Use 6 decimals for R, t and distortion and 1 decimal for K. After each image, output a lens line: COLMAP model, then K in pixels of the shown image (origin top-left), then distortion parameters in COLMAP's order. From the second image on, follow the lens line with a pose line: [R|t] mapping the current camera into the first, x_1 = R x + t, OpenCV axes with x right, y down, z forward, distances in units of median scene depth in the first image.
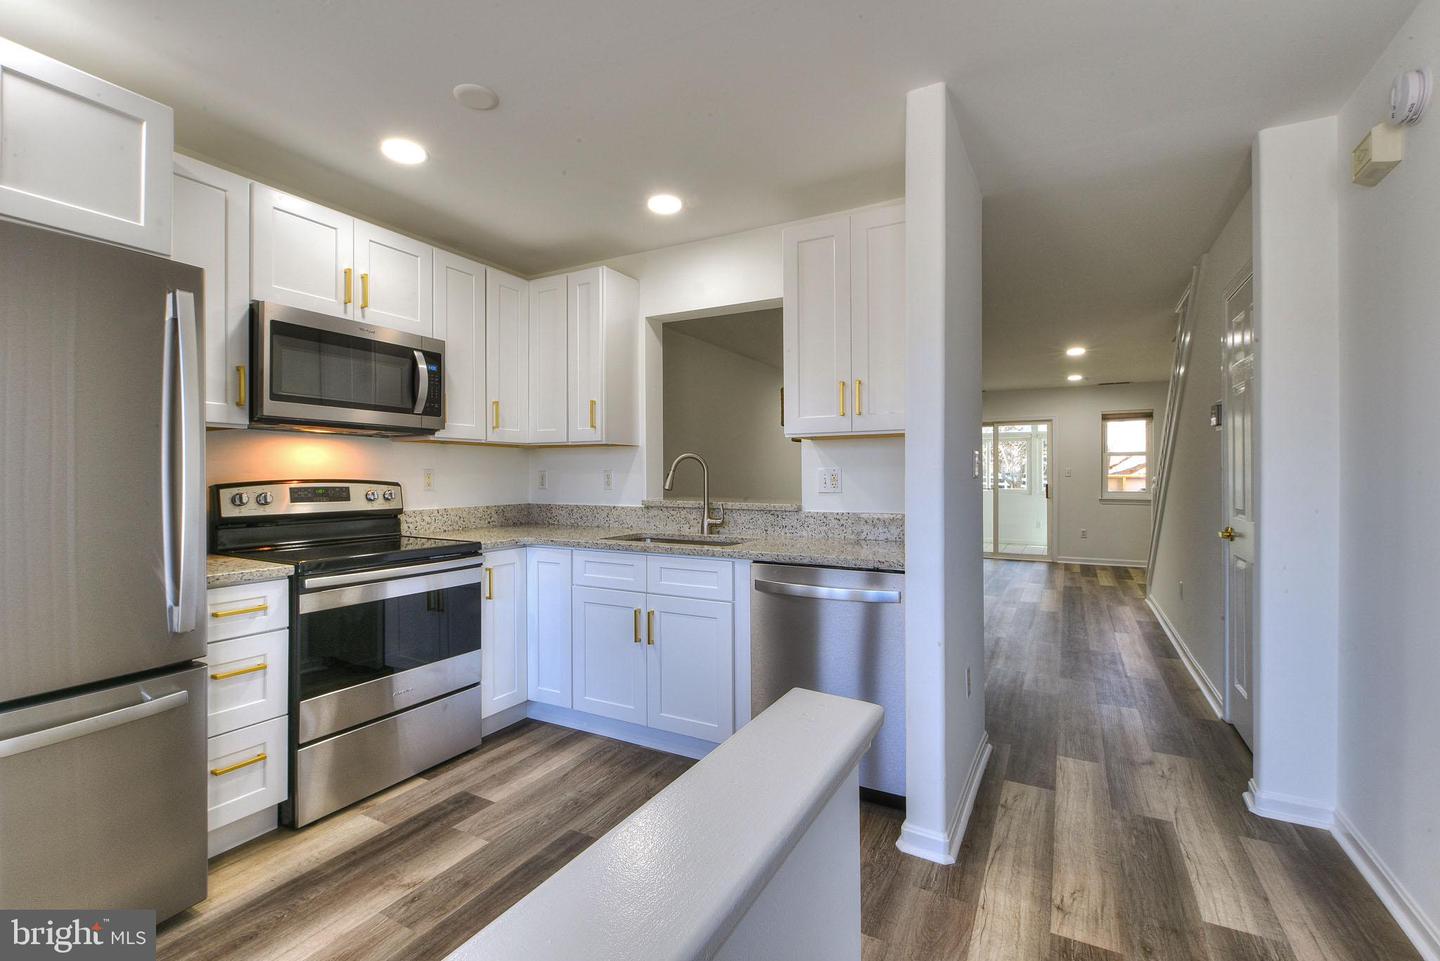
lens RADIAL K [[632.8, 0, 720.0], [0, 632.8, 480.5], [0, 0, 1]] dist [-0.000564, -0.000412]
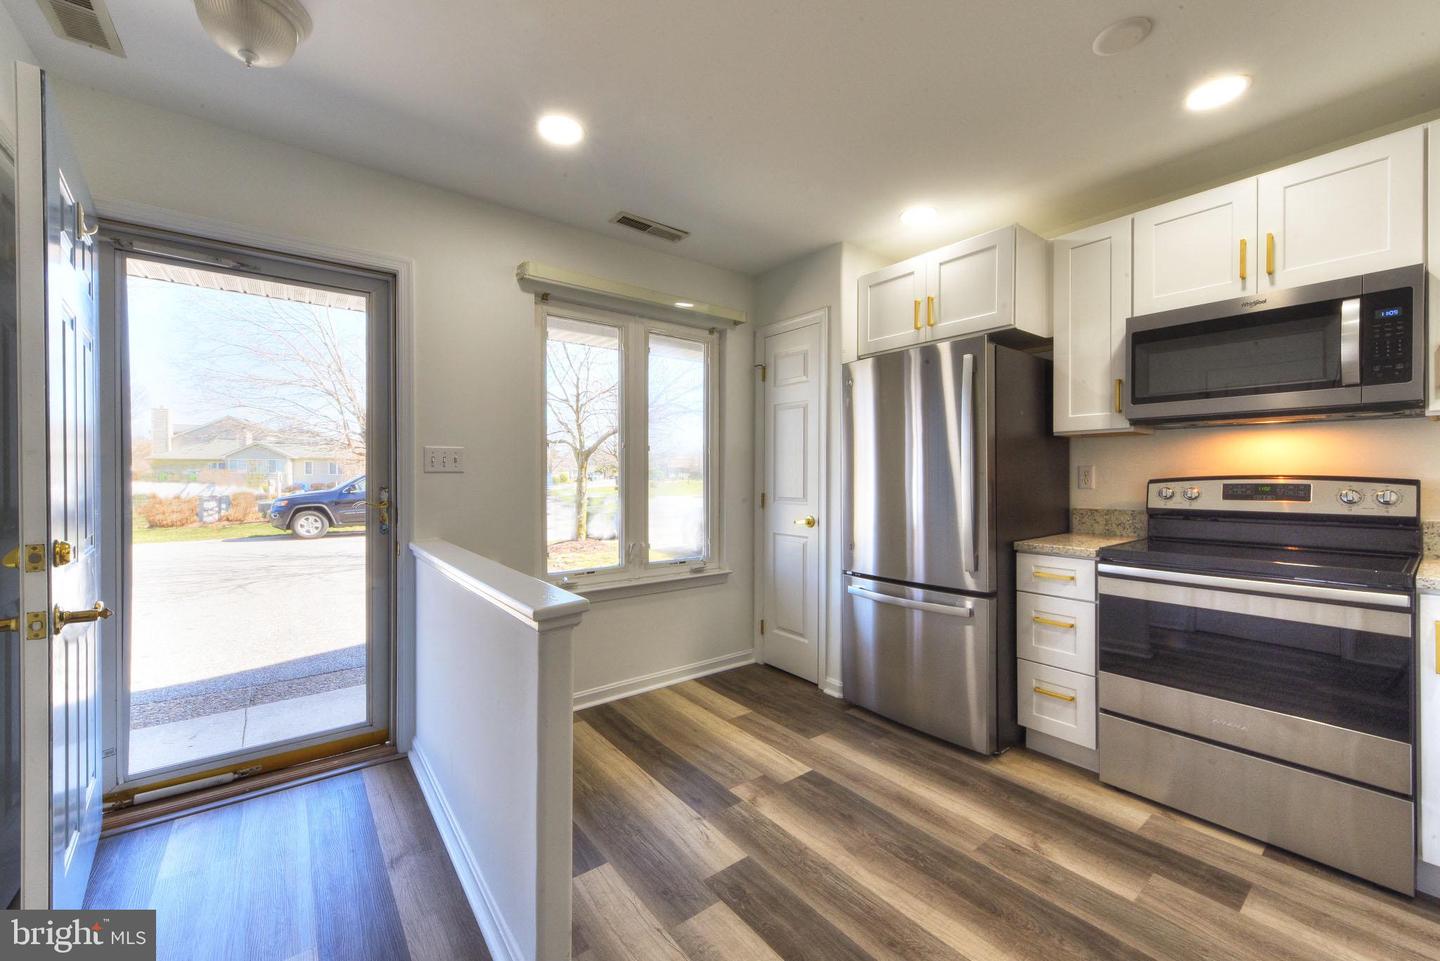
lens RADIAL K [[565.2, 0, 720.0], [0, 565.2, 480.5], [0, 0, 1]] dist [0.002452, 0.000308]
pose [[-0.395567, 0.006511, -0.918414, 0.413500], [-0.005180, 0.999943, 0.009320, 0.002247], [0.918422, 0.008444, -0.395511, 0.592549]]
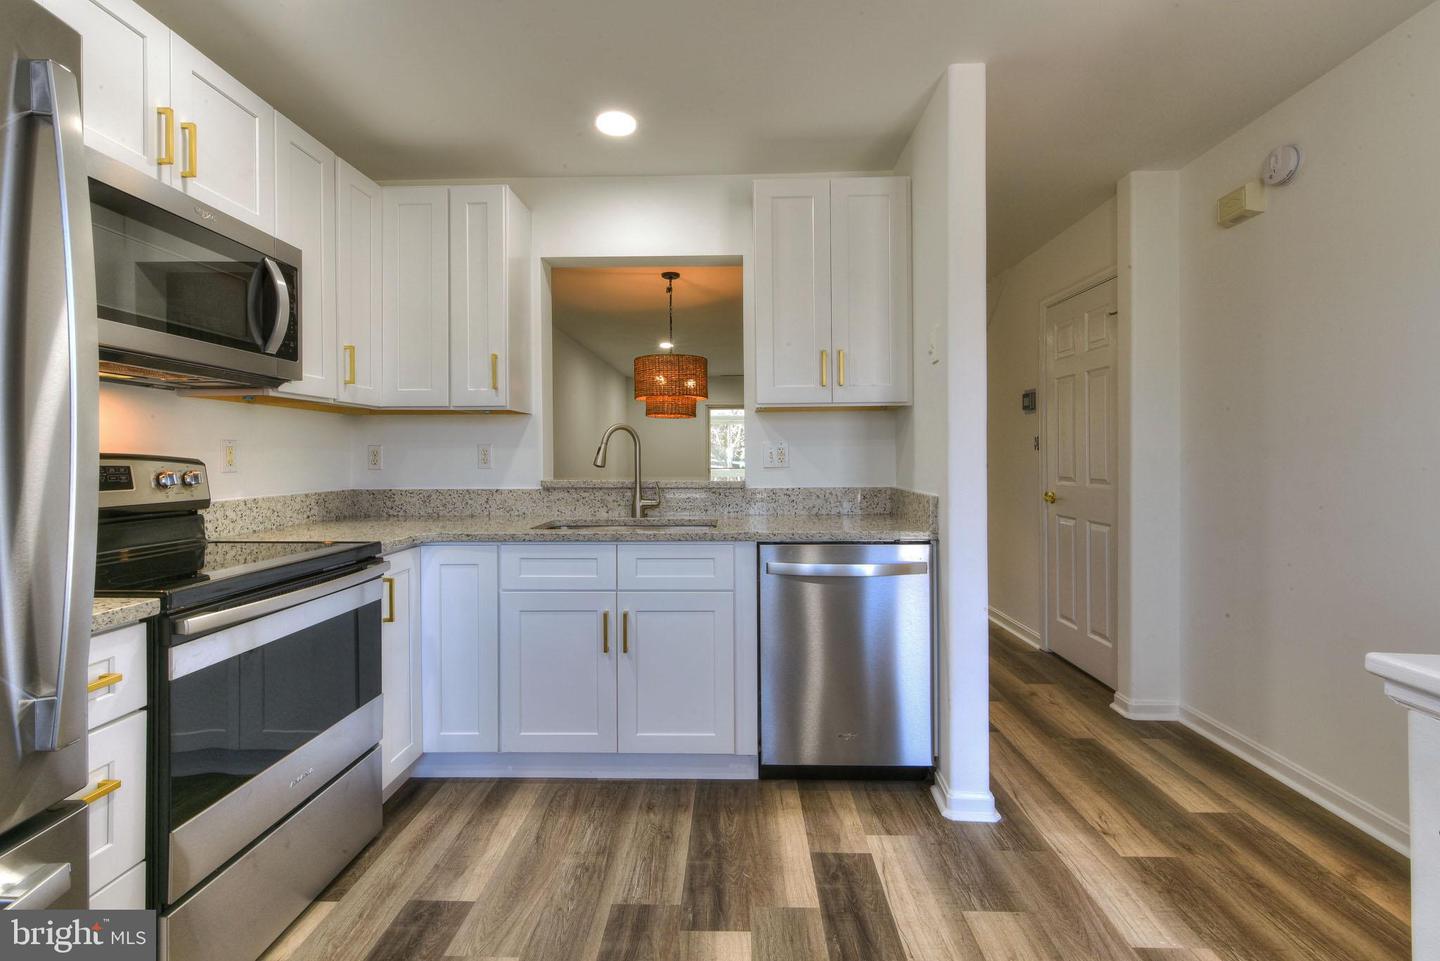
lens RADIAL K [[648.5, 0, 719.9], [0, 648.5, 463.6], [0, 0, 1]] dist [0.003415, 0.000485]
pose [[0.890730, -0.008376, 0.454455, -0.371095], [0.008236, 0.999963, 0.002287, 0.011157], [-0.454458, 0.001706, 0.890767, 0.183643]]
